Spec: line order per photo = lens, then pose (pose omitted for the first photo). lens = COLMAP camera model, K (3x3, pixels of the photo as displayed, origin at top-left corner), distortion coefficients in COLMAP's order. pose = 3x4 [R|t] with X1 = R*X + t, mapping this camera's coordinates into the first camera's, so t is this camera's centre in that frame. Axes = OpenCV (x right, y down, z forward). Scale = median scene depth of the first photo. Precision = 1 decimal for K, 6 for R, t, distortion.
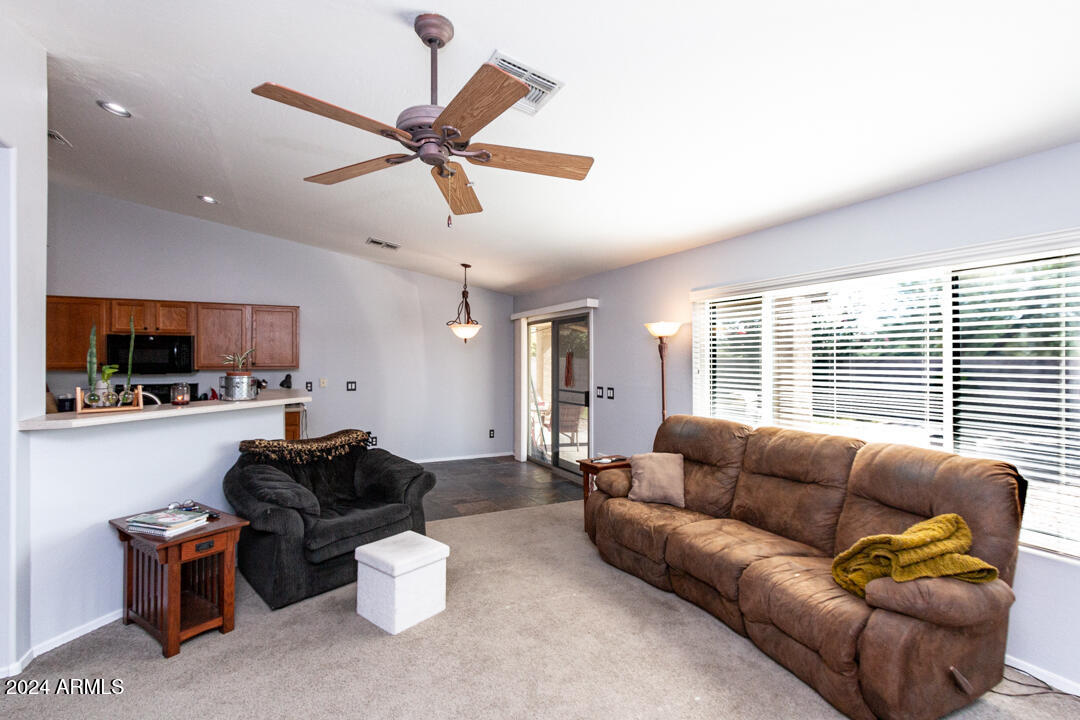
lens RADIAL K [[487.4, 0, 540.0], [0, 487.4, 359.6], [0, 0, 1]] dist [-0.001931, -0.000013]
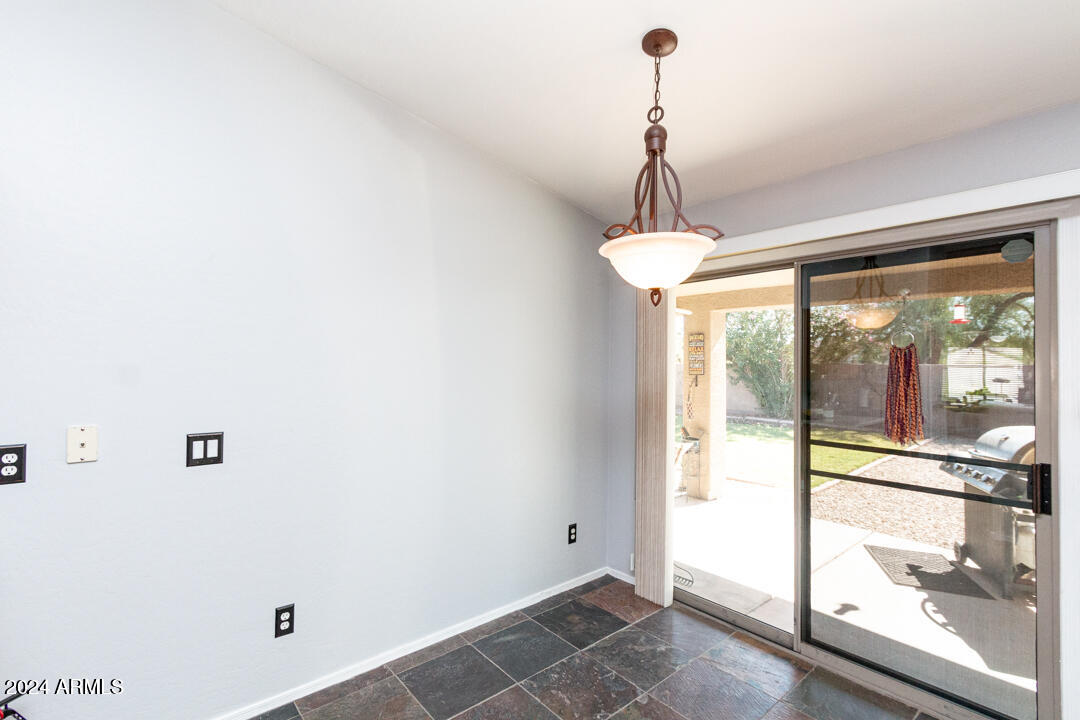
lens RADIAL K [[487.4, 0, 540.0], [0, 487.4, 357.8], [0, 0, 1]] dist [-0.001931, -0.000013]
pose [[0.974158, 0.007228, 0.225753, -0.255459], [-0.005166, 0.999939, -0.009721, 0.000567], [-0.225809, 0.008304, 0.974136, 0.664690]]
